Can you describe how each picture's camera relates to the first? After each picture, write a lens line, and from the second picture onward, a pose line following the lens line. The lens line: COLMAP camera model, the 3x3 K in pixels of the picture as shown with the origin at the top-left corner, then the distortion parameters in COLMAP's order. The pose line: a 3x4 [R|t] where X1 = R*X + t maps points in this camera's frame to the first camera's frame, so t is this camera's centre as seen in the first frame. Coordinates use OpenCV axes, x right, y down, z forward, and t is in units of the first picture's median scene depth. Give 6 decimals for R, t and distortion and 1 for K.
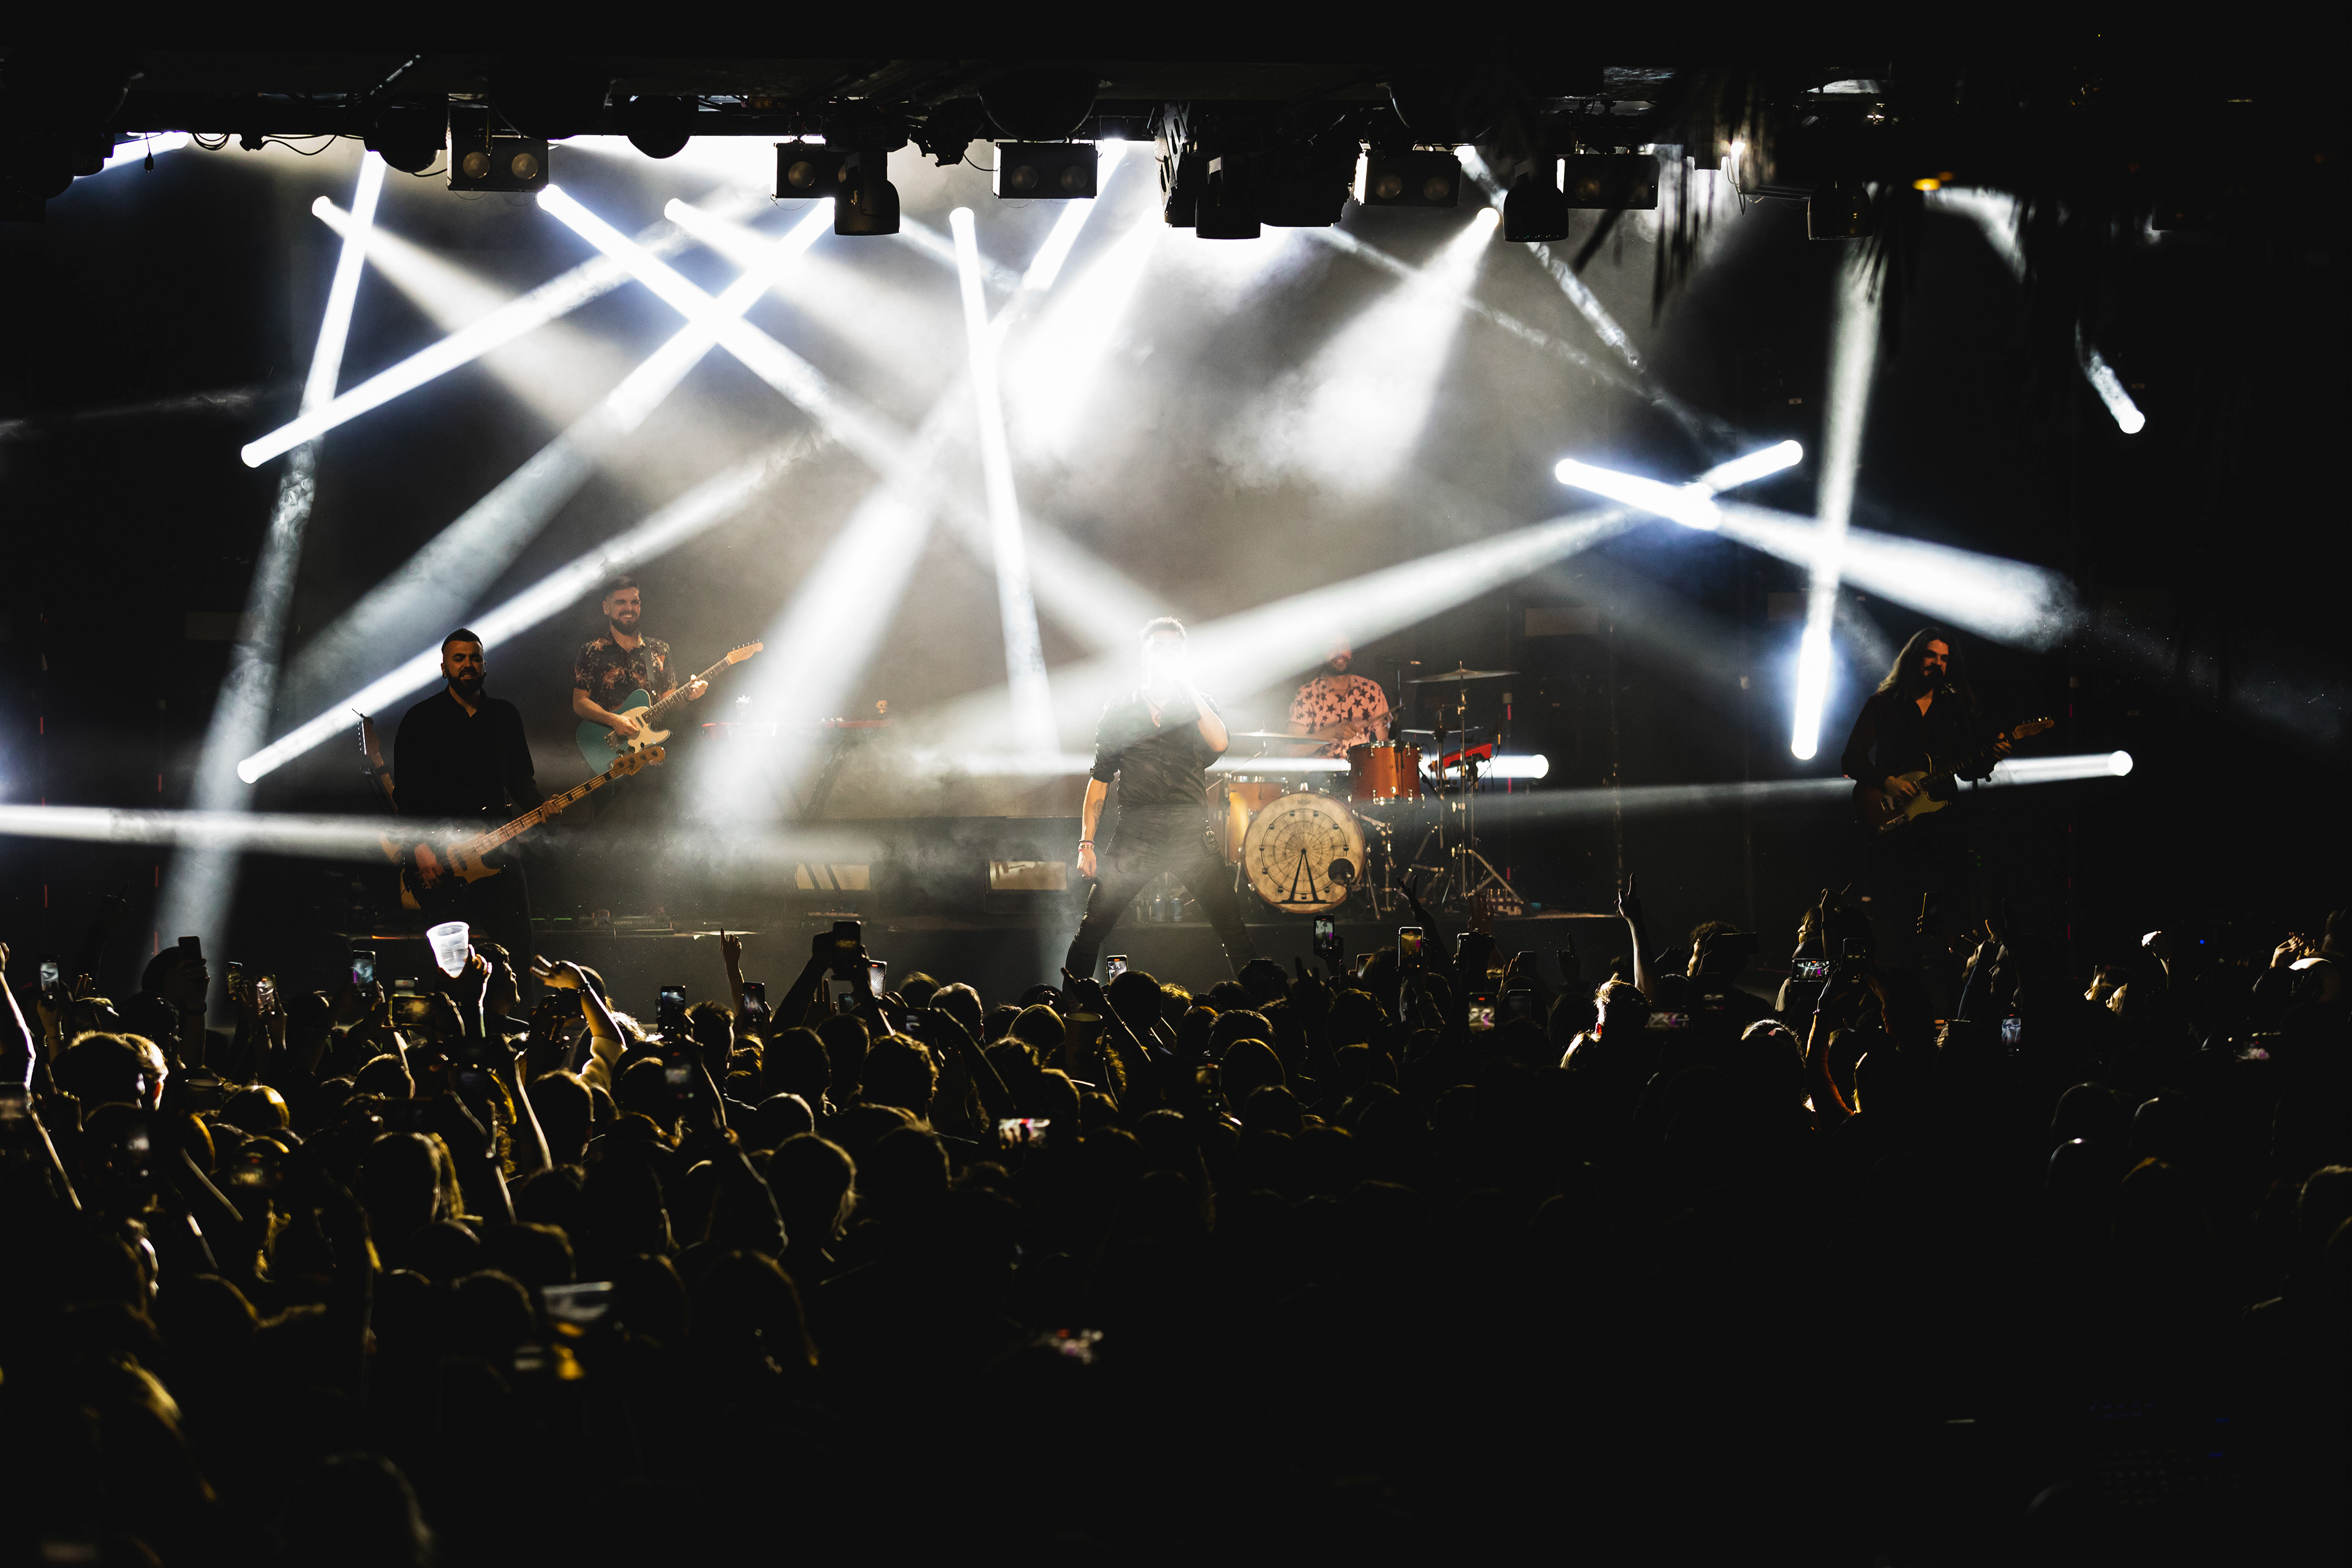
lens RADIAL K [[7354.4, 0, 1107.8], [0, 7354.4, 825.6], [0, 0, 1]] dist [1.229704, 0.000000]
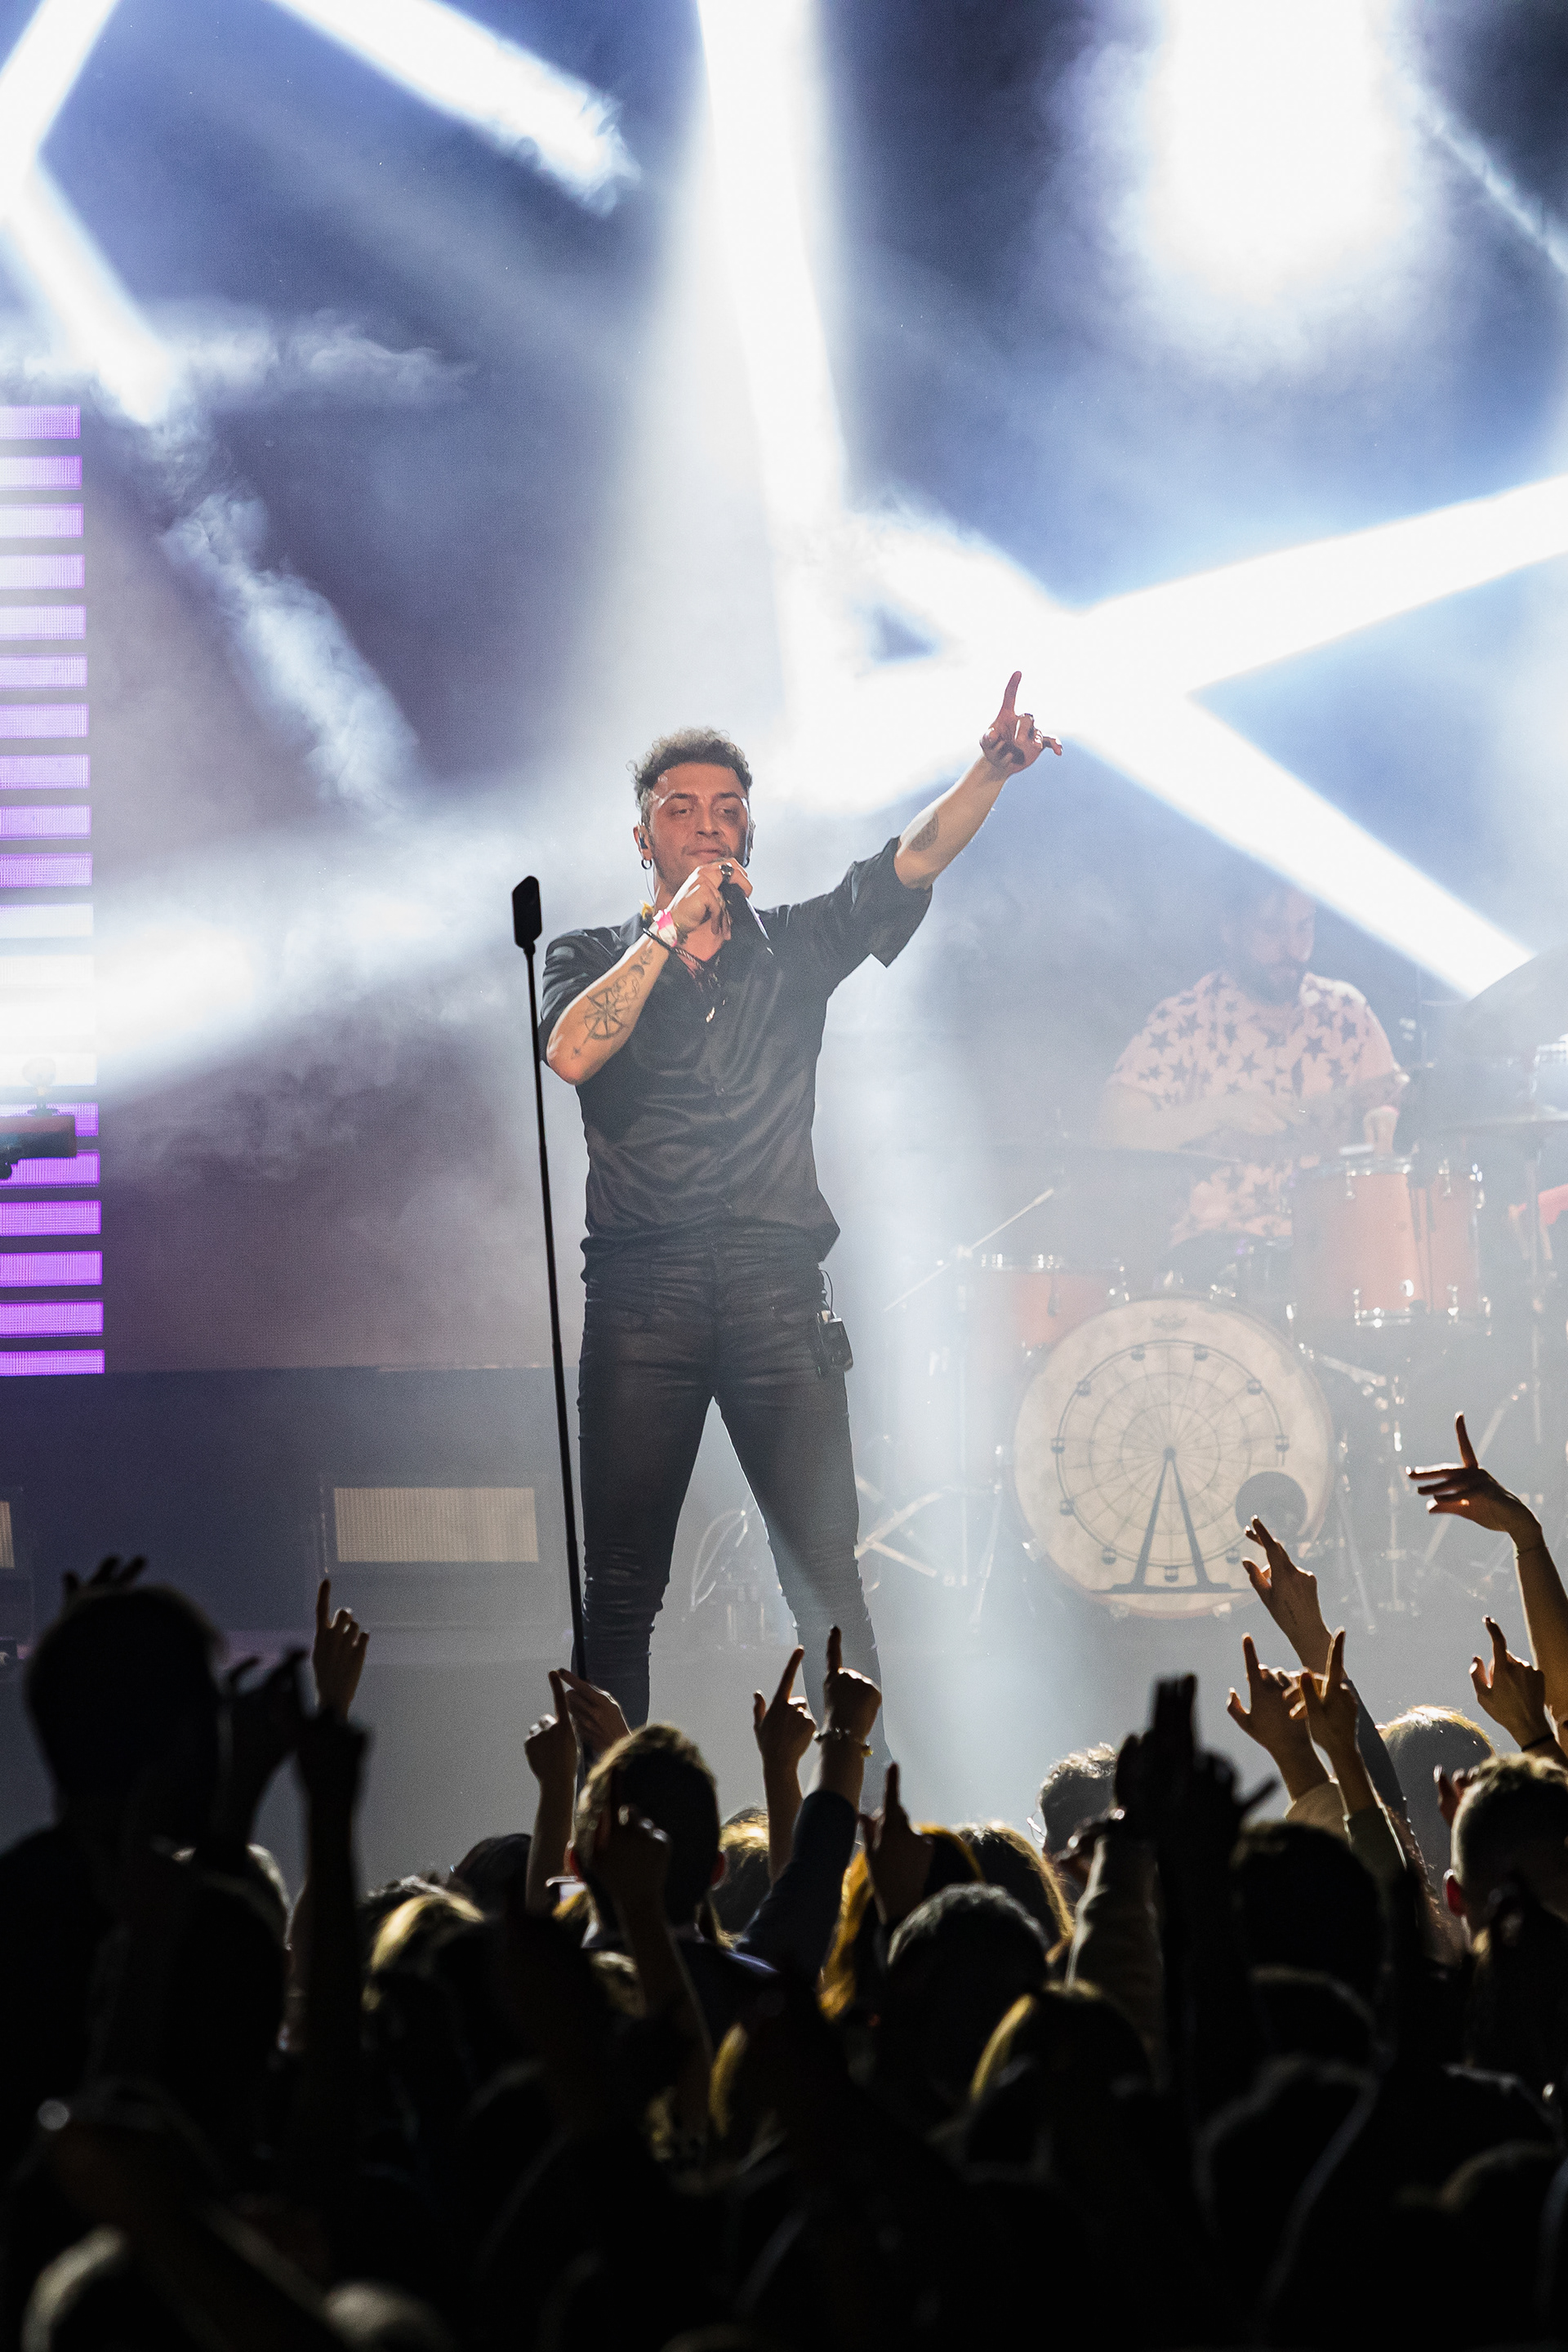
lens RADIAL K [[12936.0, 0, 797.4], [0, 12936.0, 1181.3], [0, 0, 1]] dist [2.330131, 0.000000]
pose [[0.999949, -0.010056, -0.000549, 0.008150], [0.010048, 0.999871, -0.012540, -0.002259], [0.000675, 0.012533, 0.999921, 0.338816]]
